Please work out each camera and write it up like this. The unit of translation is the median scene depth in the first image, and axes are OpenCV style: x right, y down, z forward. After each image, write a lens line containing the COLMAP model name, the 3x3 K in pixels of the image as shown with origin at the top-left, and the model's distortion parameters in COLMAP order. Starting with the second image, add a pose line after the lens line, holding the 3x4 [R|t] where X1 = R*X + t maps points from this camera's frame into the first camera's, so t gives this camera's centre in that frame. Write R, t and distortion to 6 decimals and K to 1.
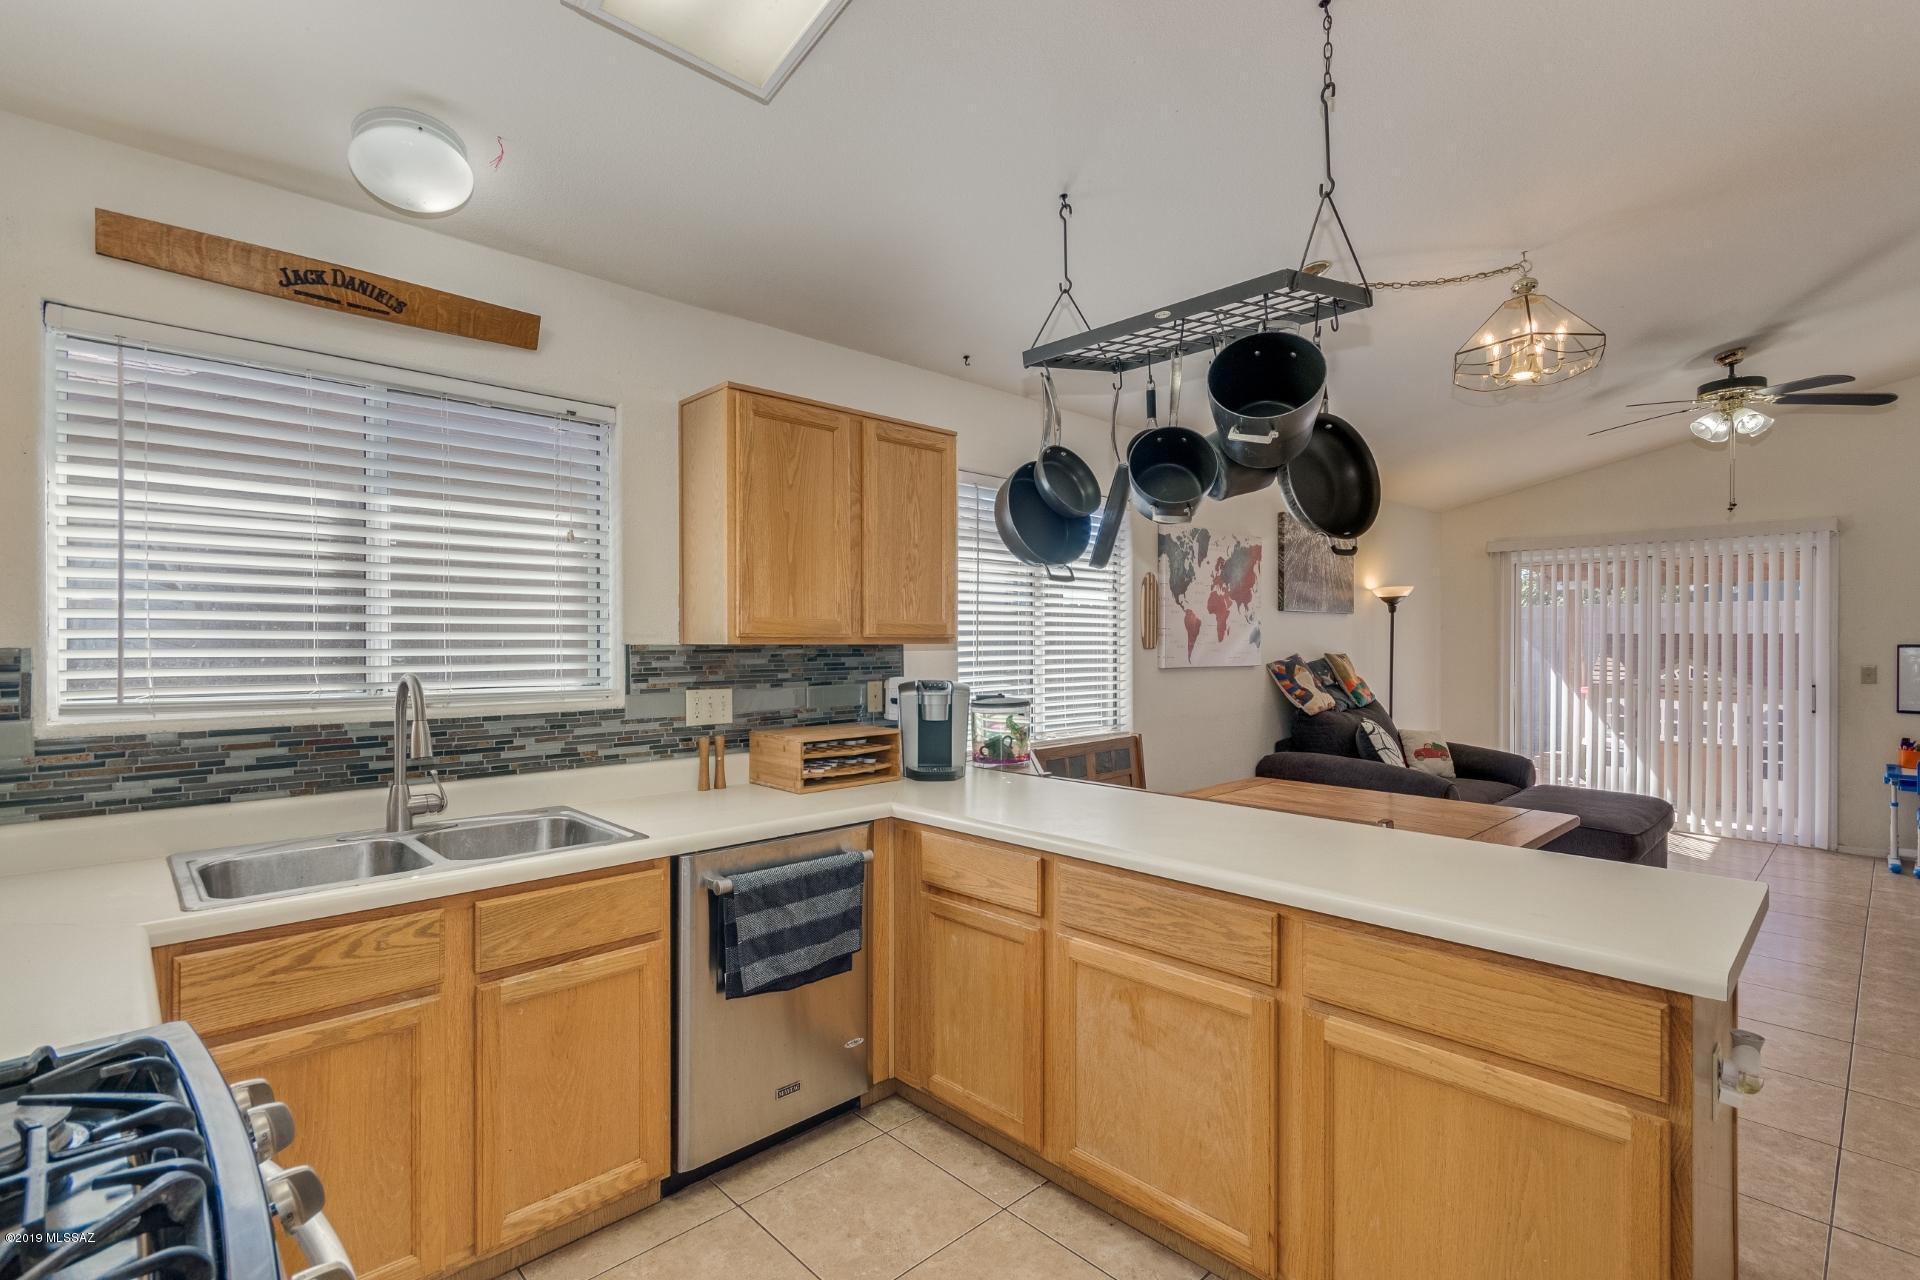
lens RADIAL K [[894.1, 0, 947.6], [0, 894.1, 652.8], [0, 0, 1]] dist [0.003752, 0.001435]
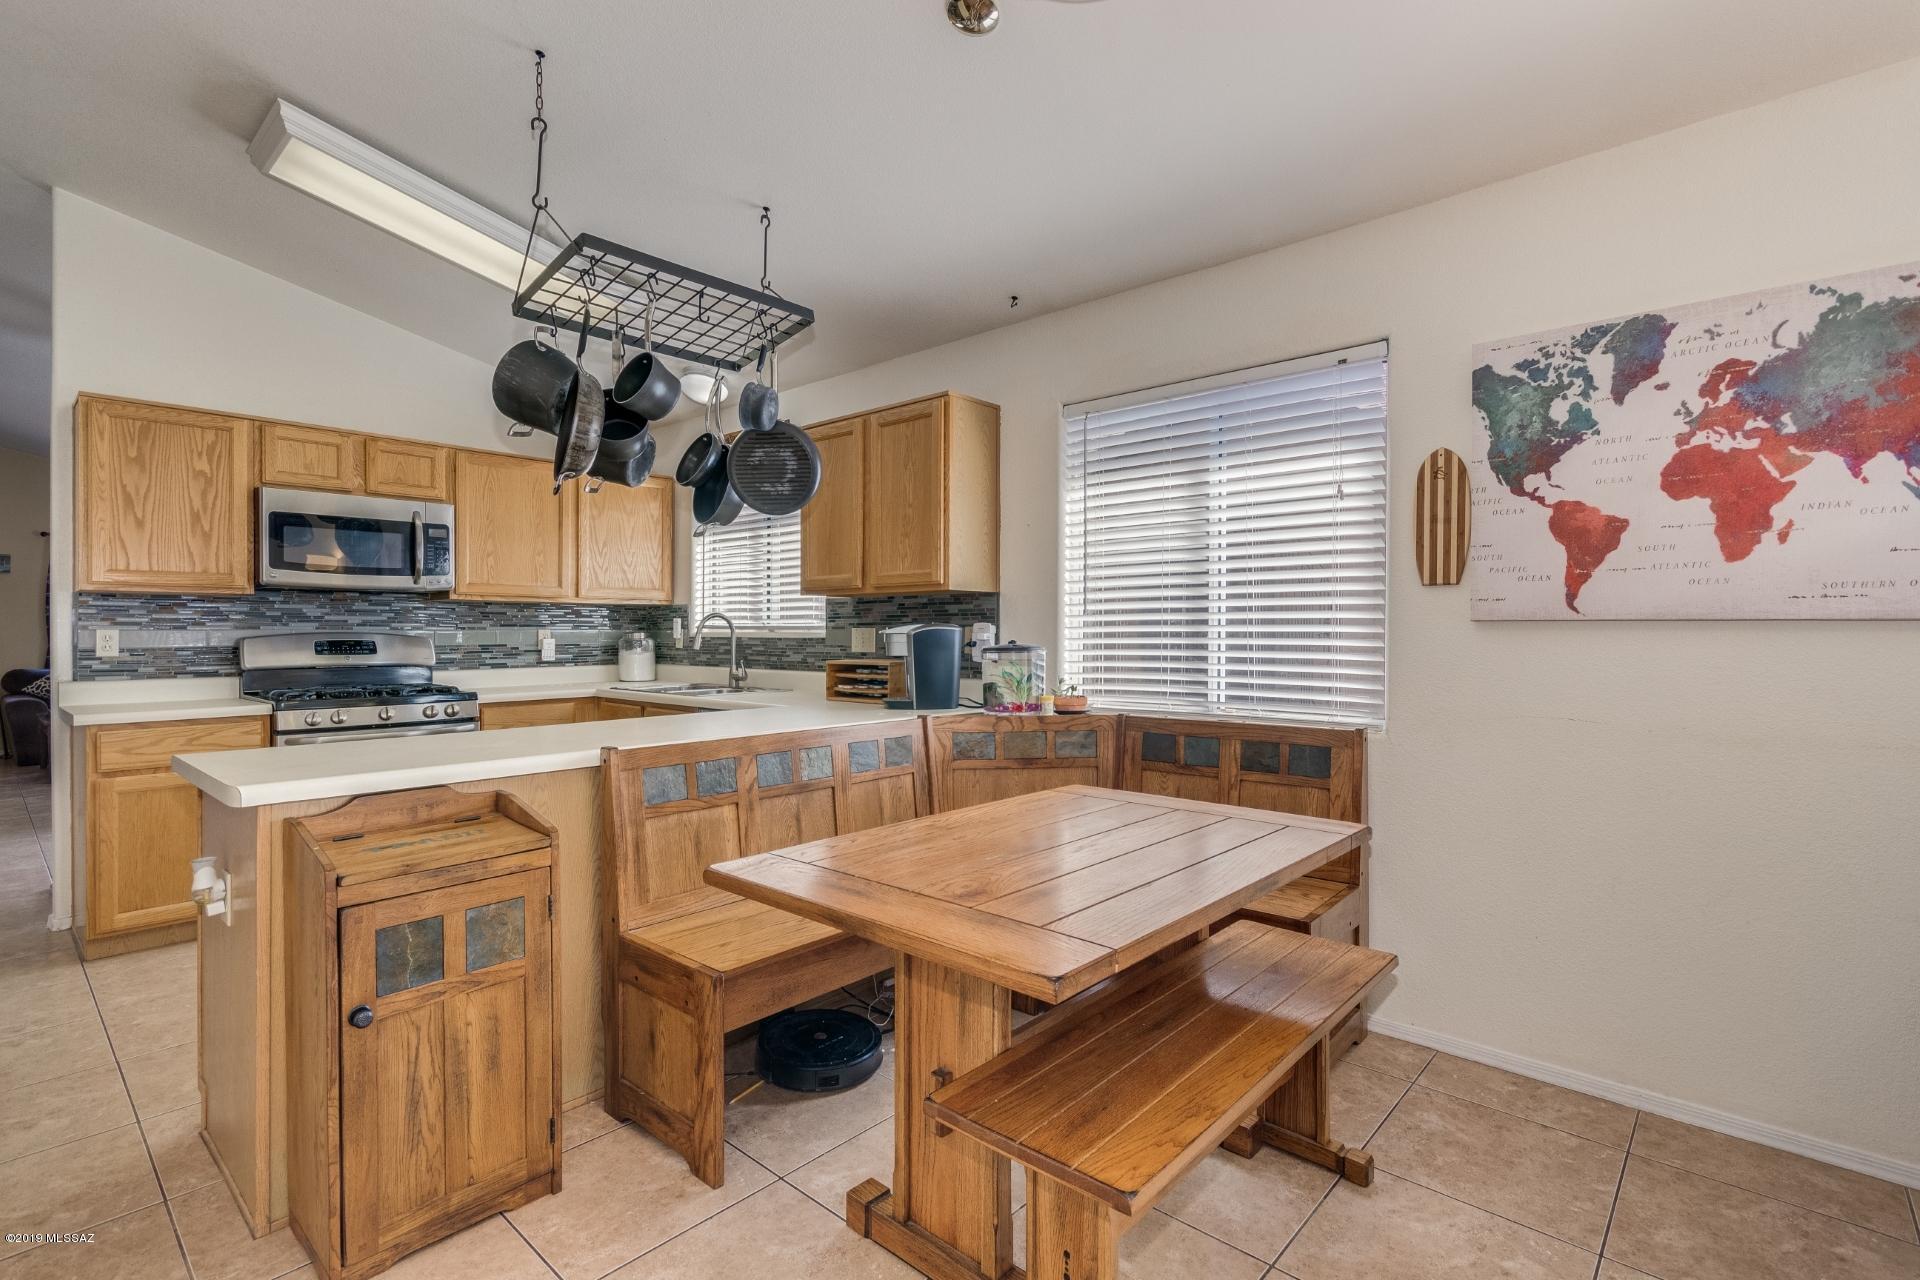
lens RADIAL K [[894.1, 0, 954.7], [0, 894.1, 633.3], [0, 0, 1]] dist [0.003752, 0.001435]
pose [[0.083907, 0.002770, -0.996470, 1.264583], [-0.012506, 0.999920, 0.001727, 0.047814], [0.996395, 0.012317, 0.083935, 1.082582]]
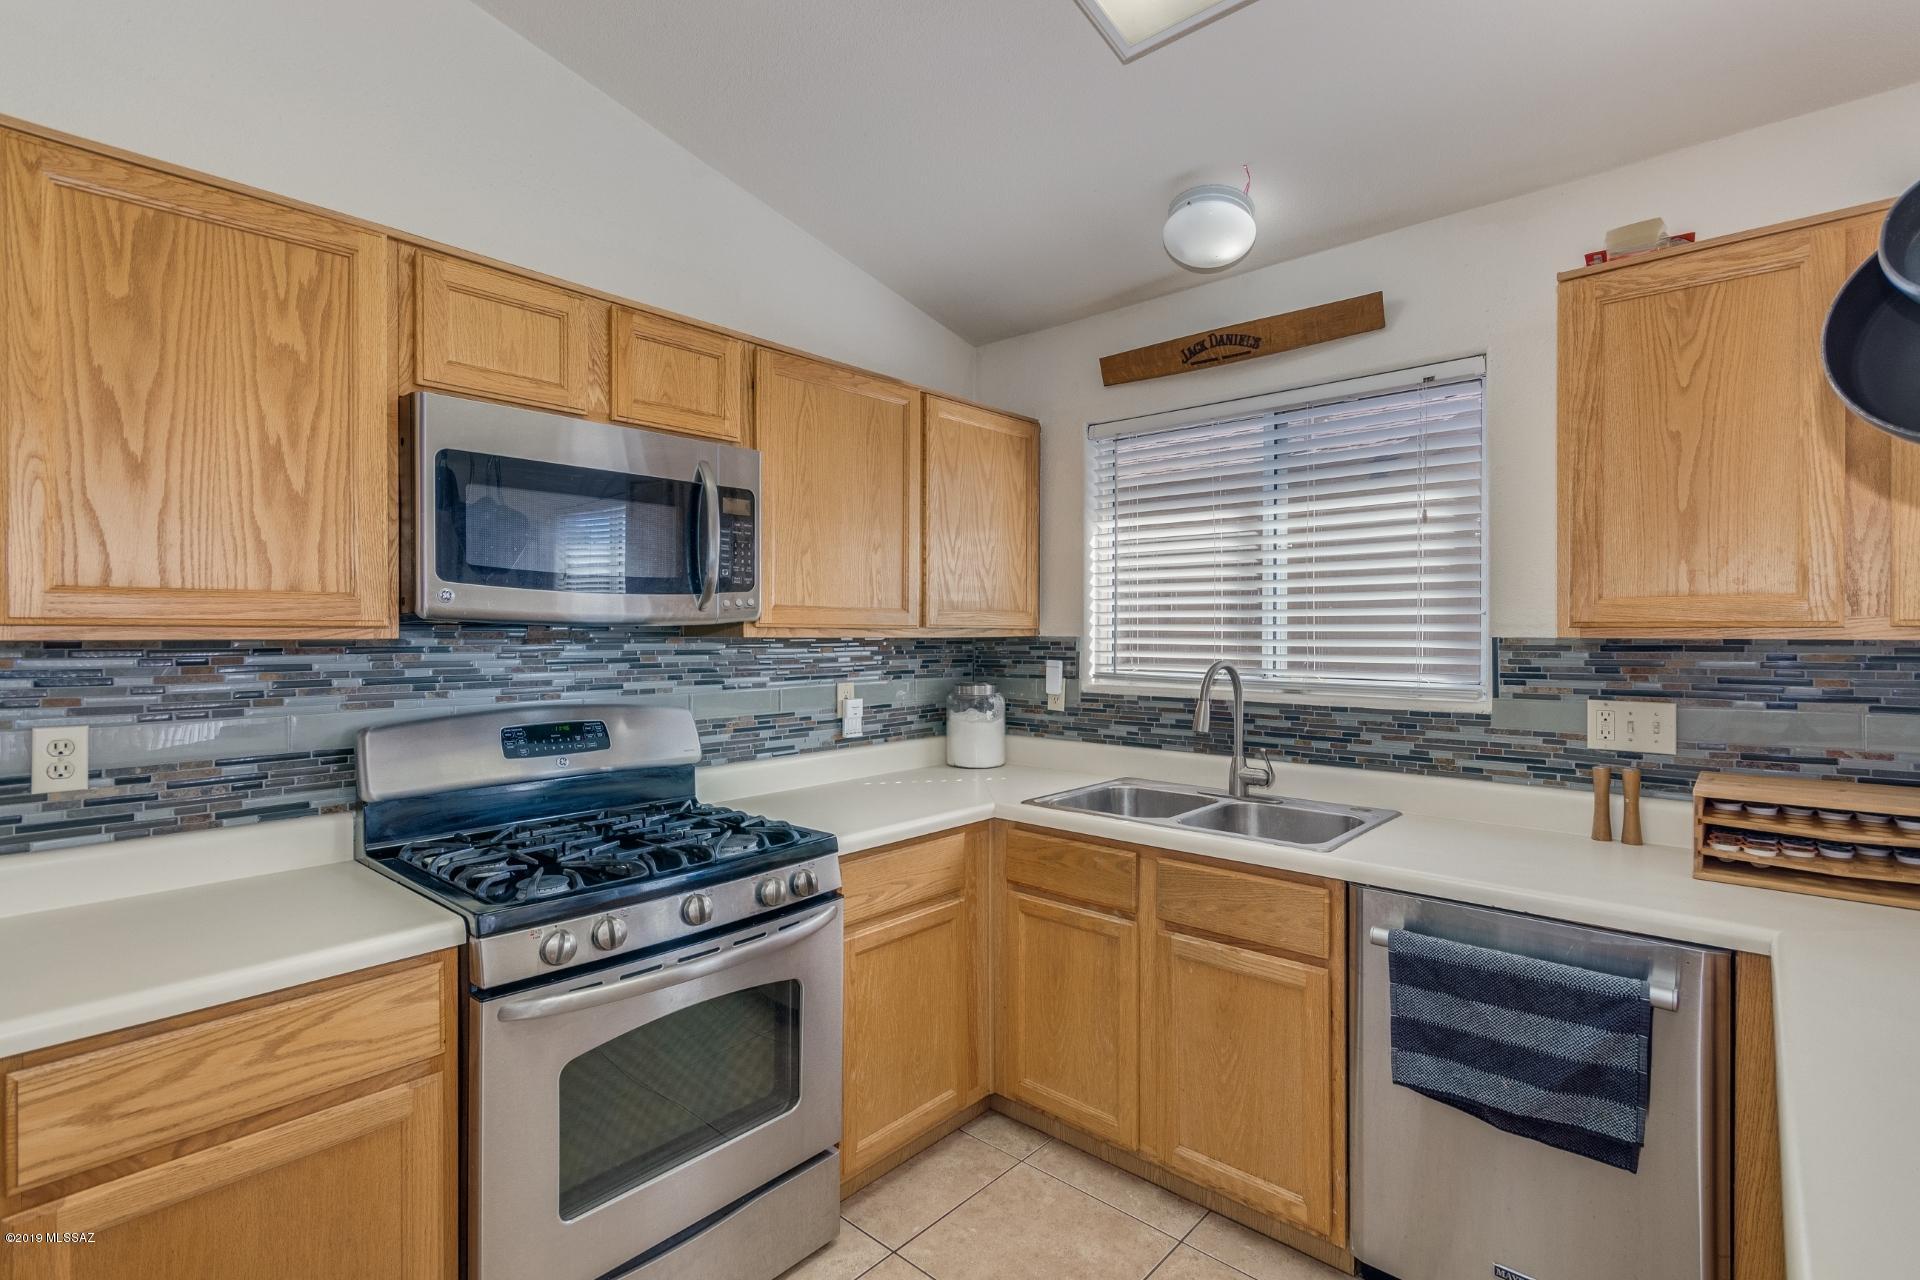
lens RADIAL K [[894.1, 0, 961.4], [0, 894.1, 636.6], [0, 0, 1]] dist [0.003752, 0.001435]
pose [[0.088058, 0.005392, -0.996101, 0.414154], [-0.012998, 0.999906, 0.004264, -0.006860], [0.996031, 0.012572, 0.088120, 0.432538]]
